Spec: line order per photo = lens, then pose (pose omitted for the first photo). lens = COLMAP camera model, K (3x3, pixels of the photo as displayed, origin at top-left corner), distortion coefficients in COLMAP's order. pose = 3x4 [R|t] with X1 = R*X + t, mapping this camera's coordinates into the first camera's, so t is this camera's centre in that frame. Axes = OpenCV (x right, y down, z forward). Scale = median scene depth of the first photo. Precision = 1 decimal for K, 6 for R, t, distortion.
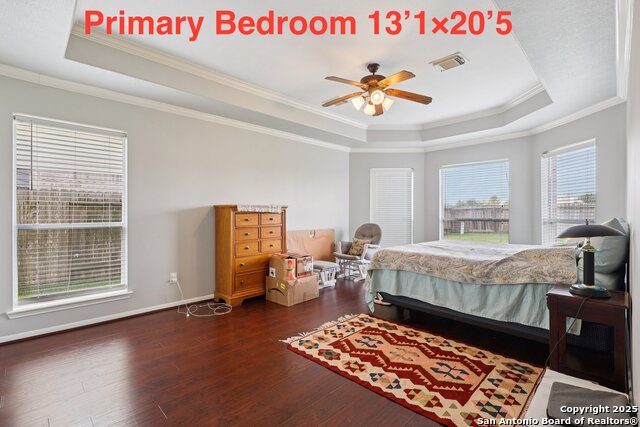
lens RADIAL K [[298.7, 0, 319.1], [0, 298.7, 210.1], [0, 0, 1]] dist [0.001582, 0.000429]
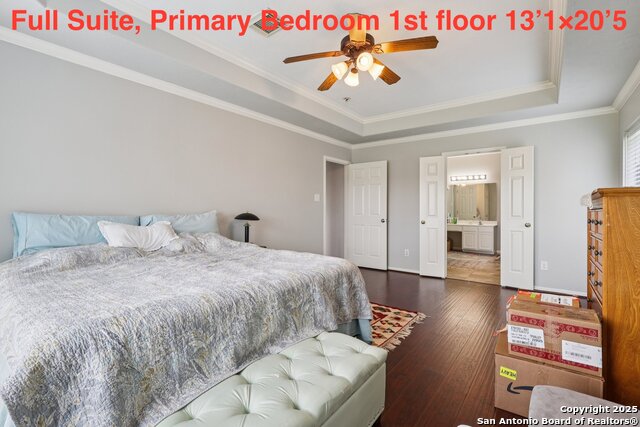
lens RADIAL K [[298.7, 0, 319.1], [0, 298.7, 210.1], [0, 0, 1]] dist [0.001582, 0.000429]
pose [[-0.990245, -0.007519, -0.139132, 0.473018], [-0.007664, 0.999970, 0.000510, 0.017964], [0.139124, 0.001571, -0.990274, 2.127513]]
